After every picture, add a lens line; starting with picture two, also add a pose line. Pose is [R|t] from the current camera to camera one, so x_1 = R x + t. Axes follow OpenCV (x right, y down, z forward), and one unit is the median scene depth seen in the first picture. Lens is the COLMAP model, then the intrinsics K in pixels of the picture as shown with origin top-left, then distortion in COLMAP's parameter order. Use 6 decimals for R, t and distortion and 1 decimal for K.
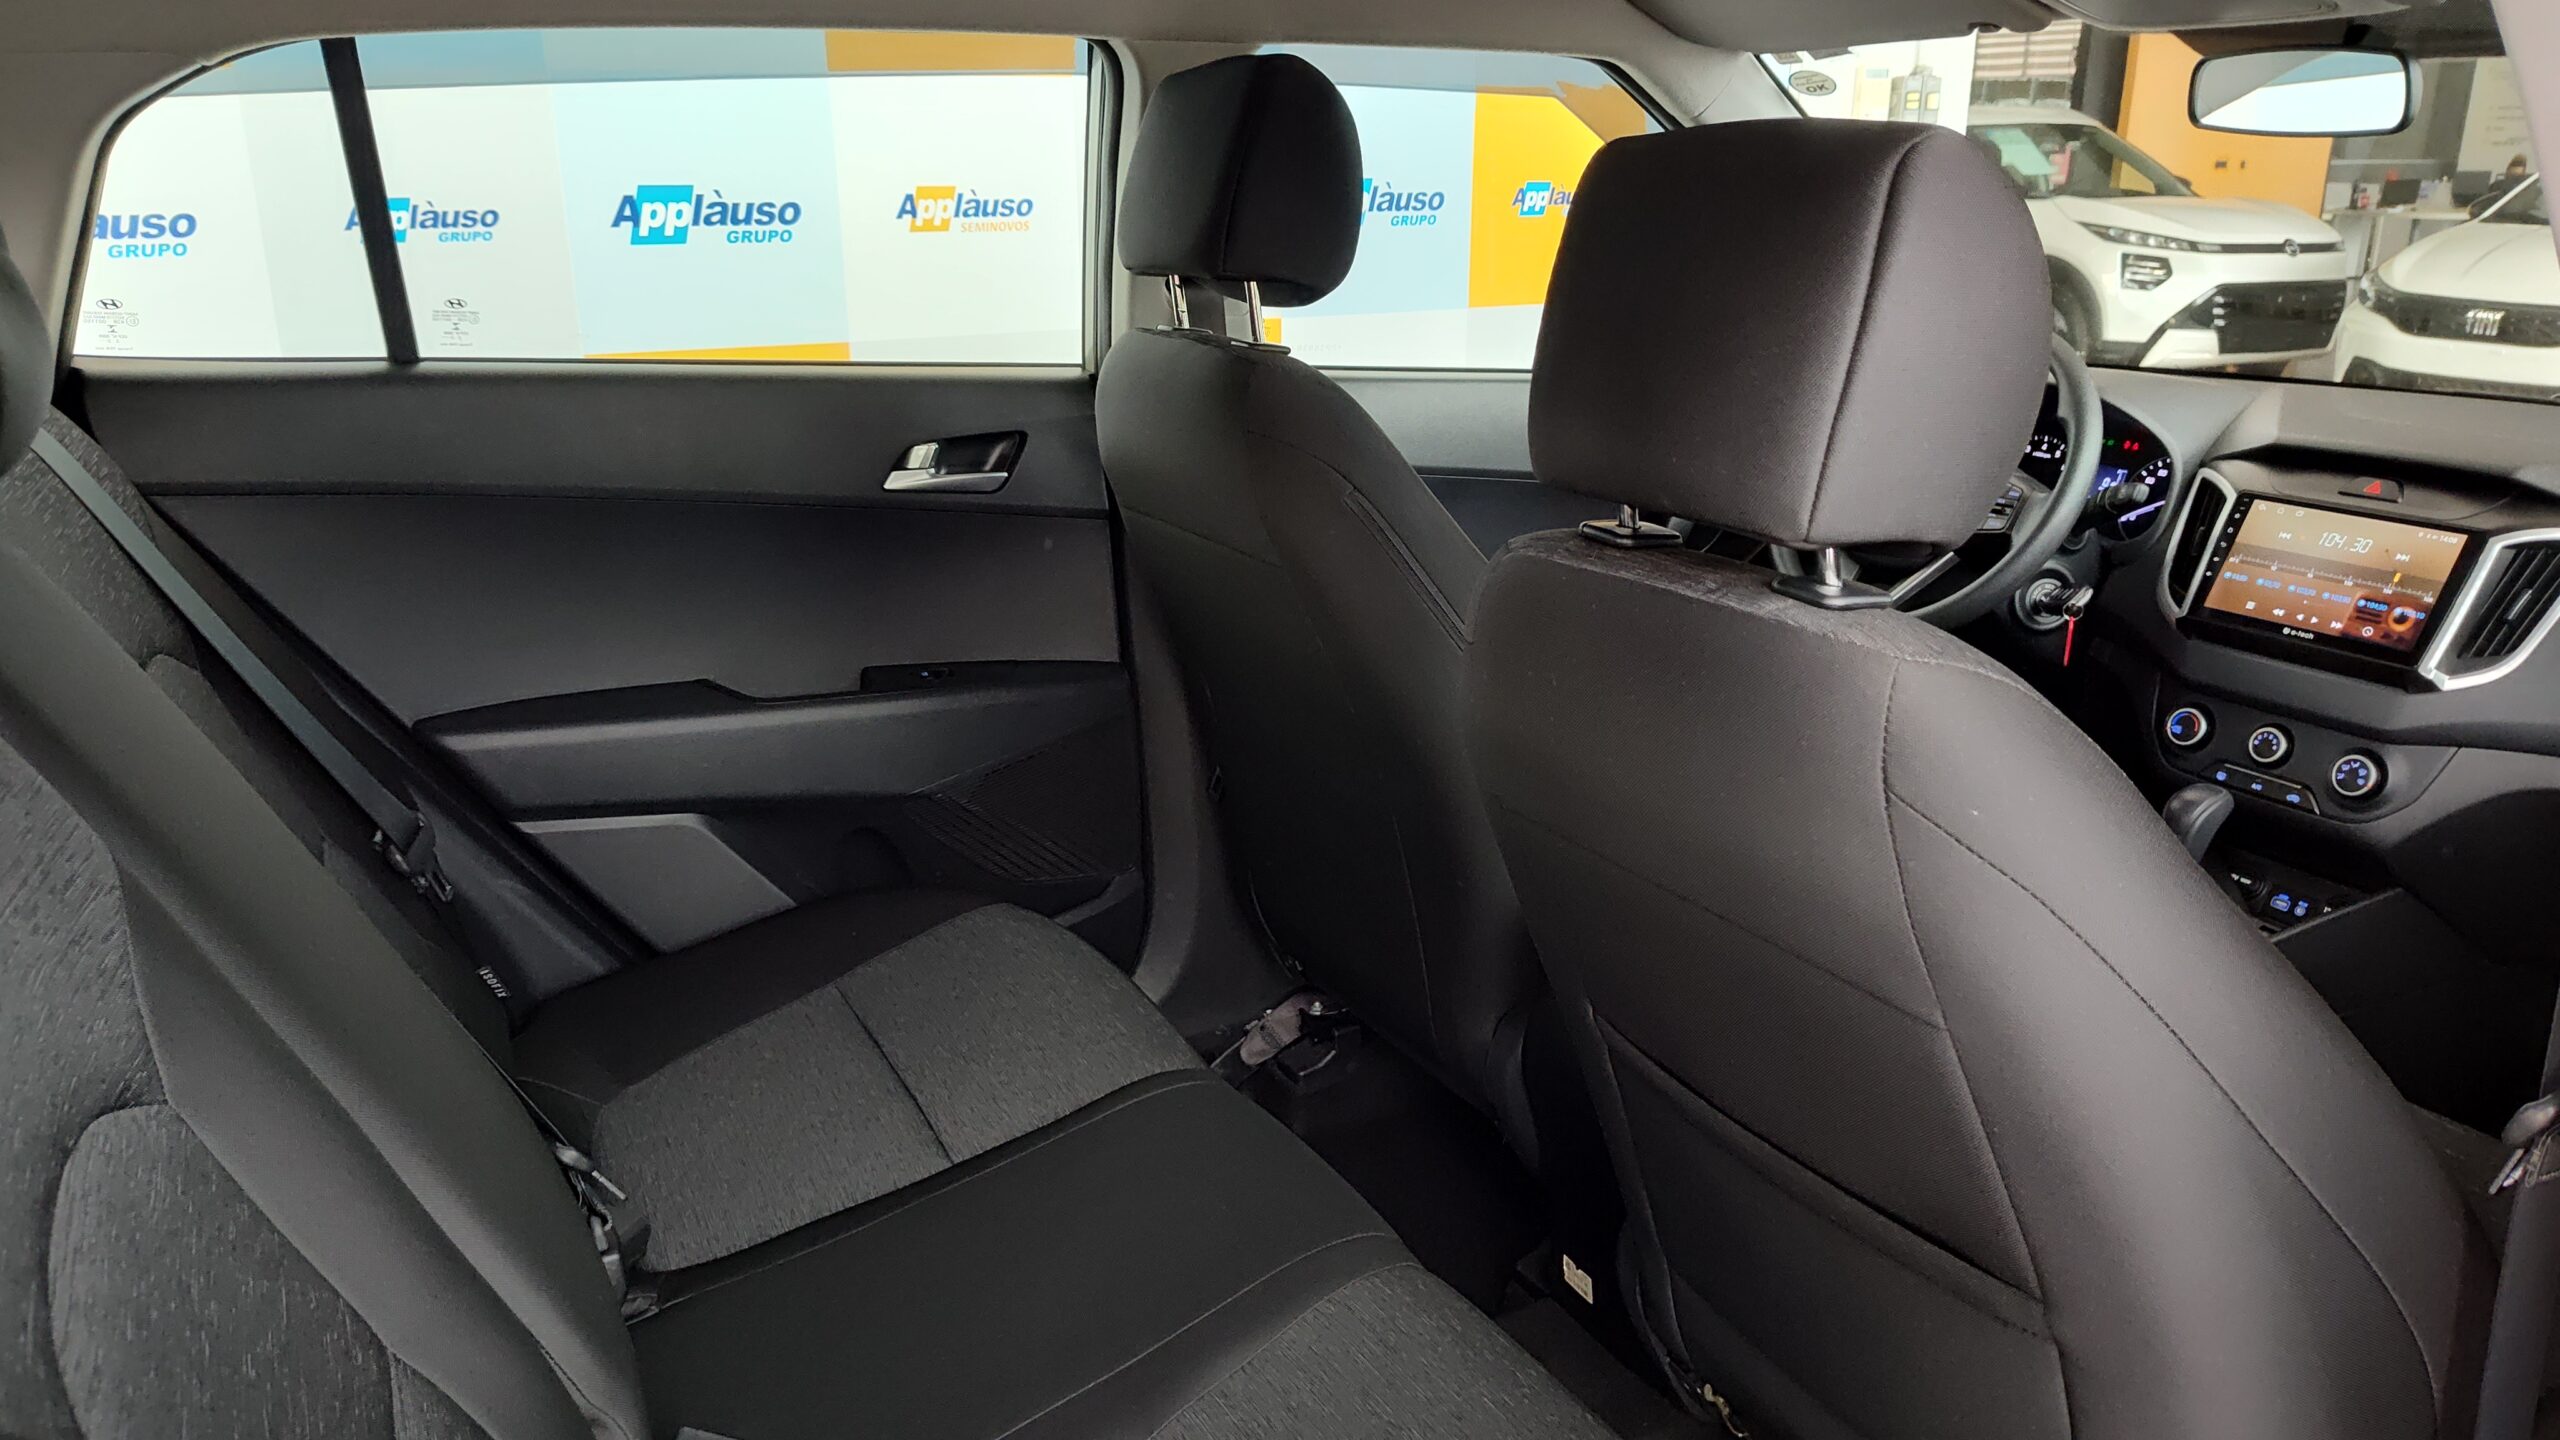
lens RADIAL K [[1772.9, 0, 1257.3], [0, 1772.9, 711.0], [0, 0, 1]] dist [0.042268, -0.064693]
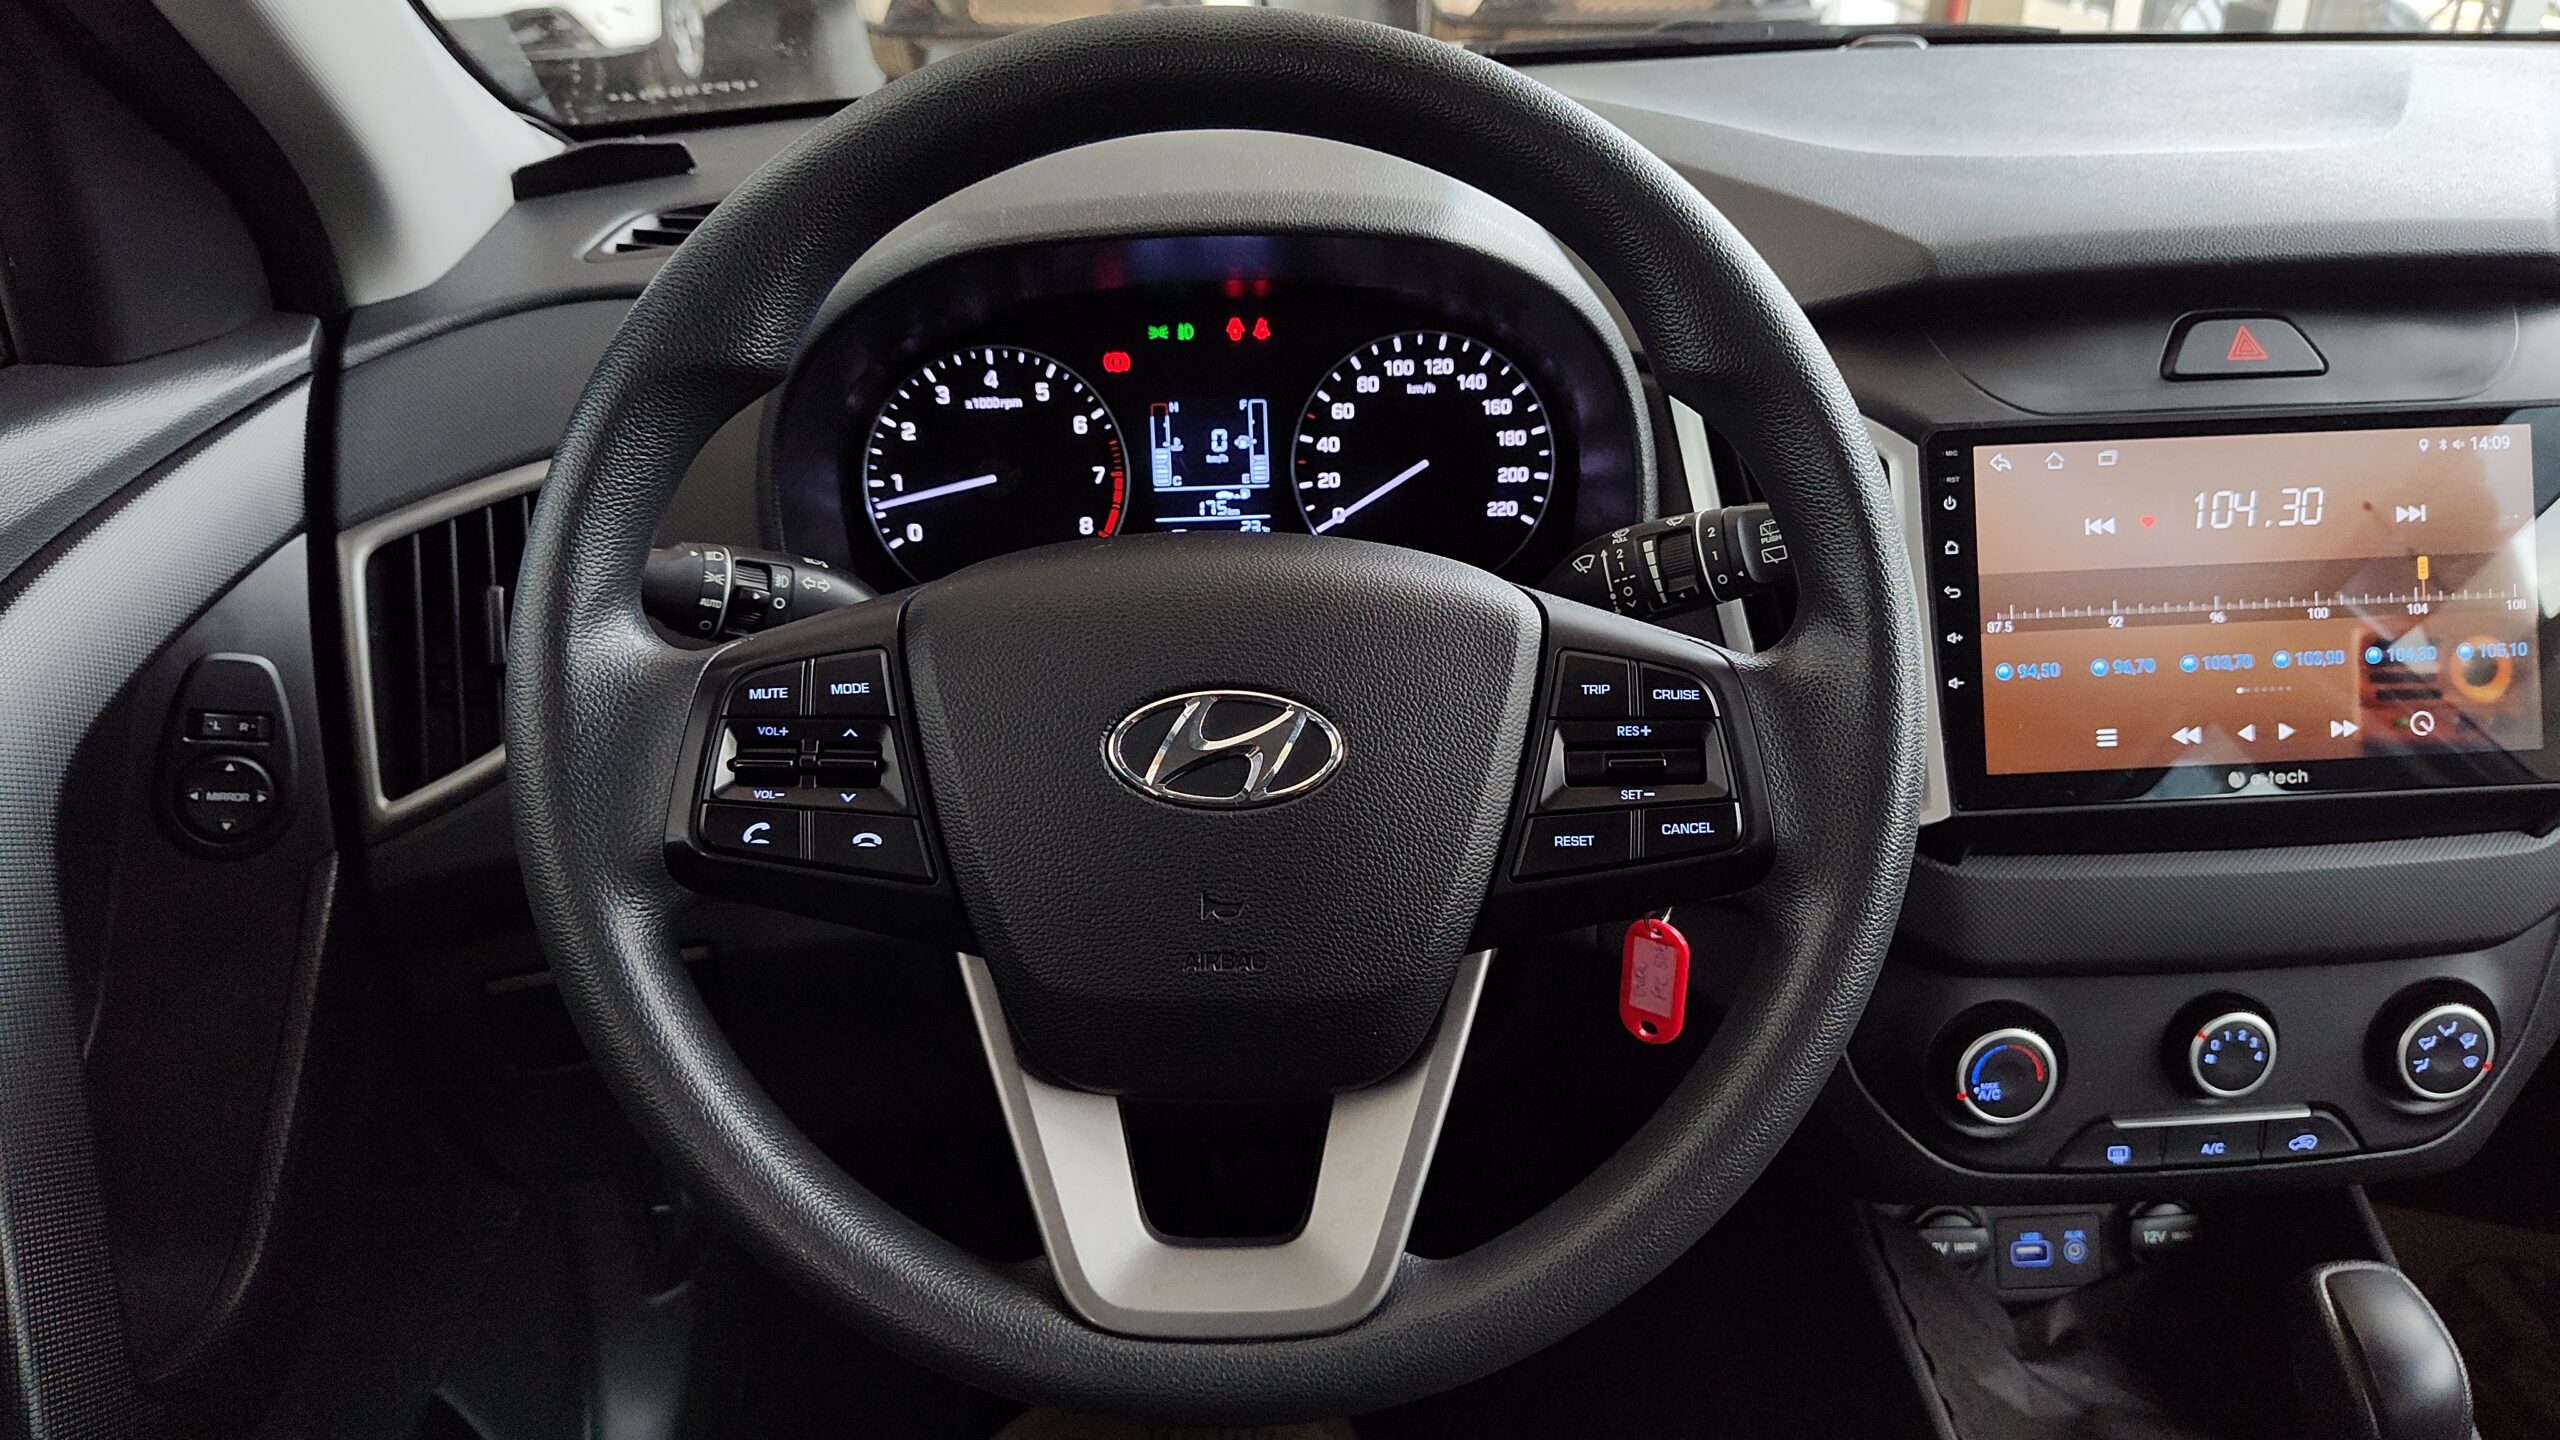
lens RADIAL K [[1772.9, 0, 1284.7], [0, 1772.9, 704.3], [0, 0, 1]] dist [0.042268, -0.064693]
pose [[0.432016, -0.435930, 0.789511, 0.129054], [0.287724, 0.896294, 0.337450, -0.152847], [-0.854738, 0.081377, 0.512641, 0.618293]]
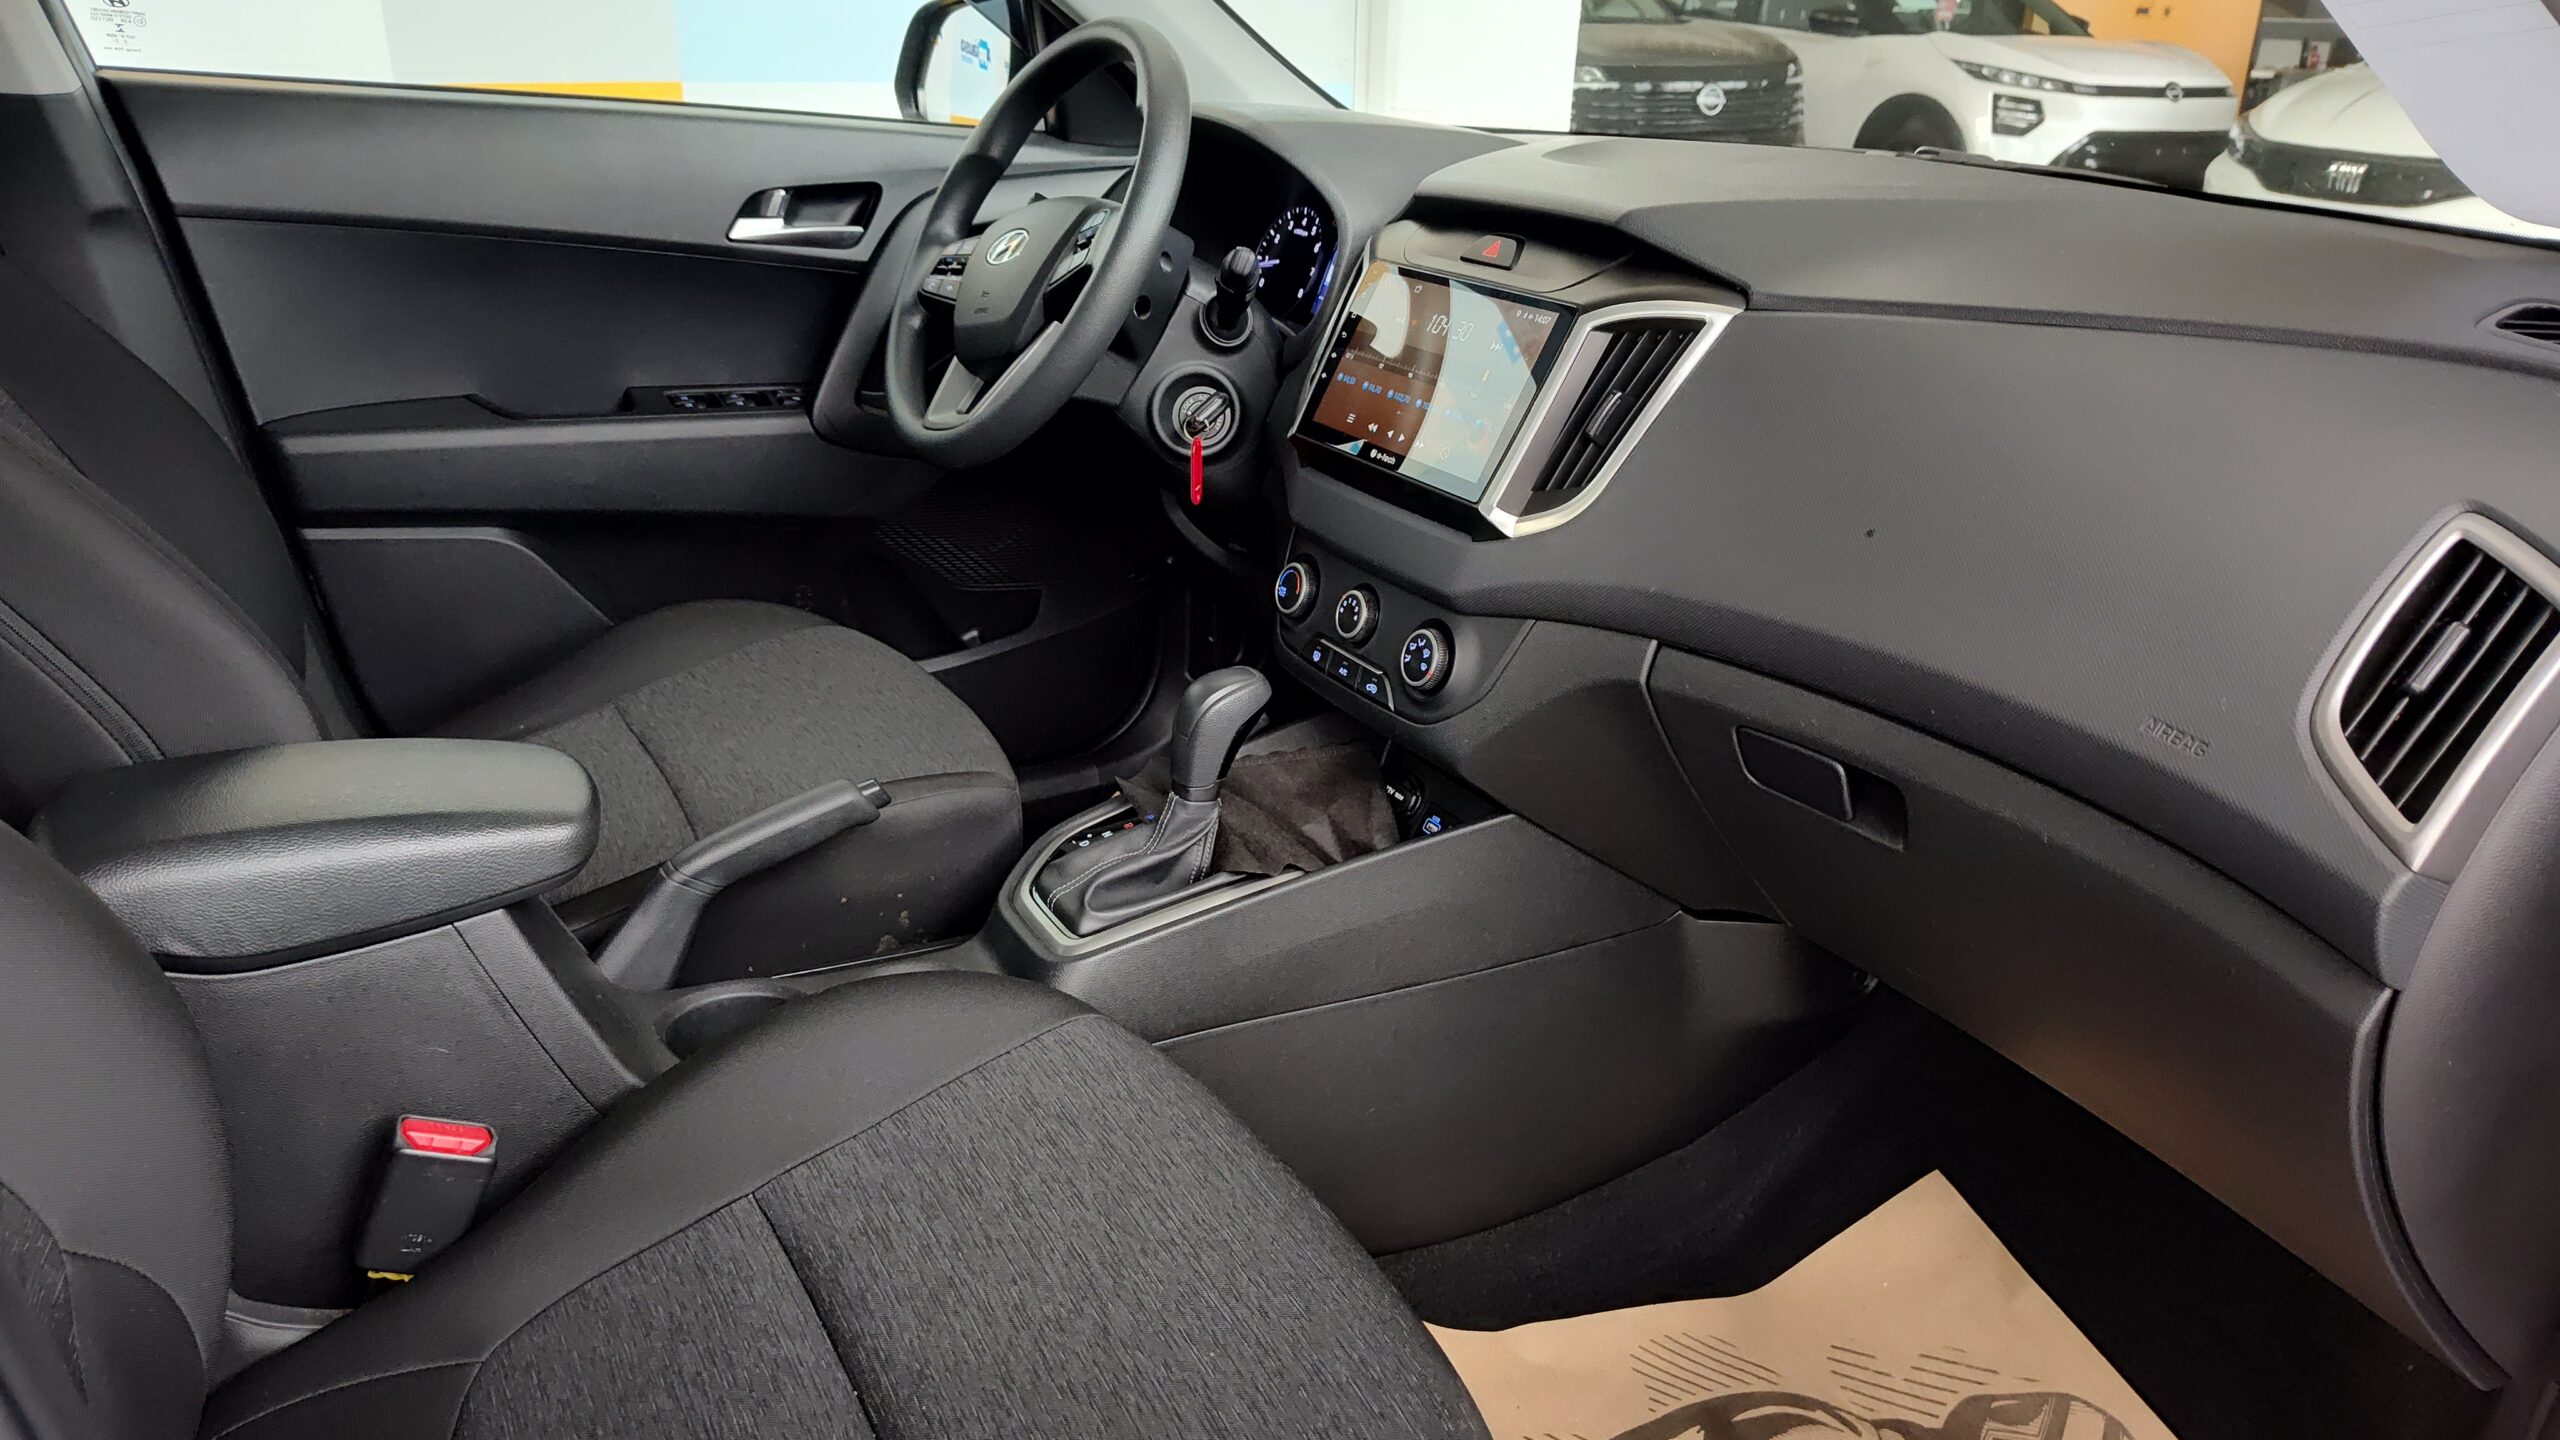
lens RADIAL K [[1772.9, 0, 1273.6], [0, 1772.9, 731.8], [0, 0, 1]] dist [0.042268, -0.064693]
pose [[0.999722, 0.014017, 0.018953, 0.331913], [-0.015579, 0.996264, 0.084944, 0.003883], [-0.017691, -0.085216, 0.996205, 0.179481]]
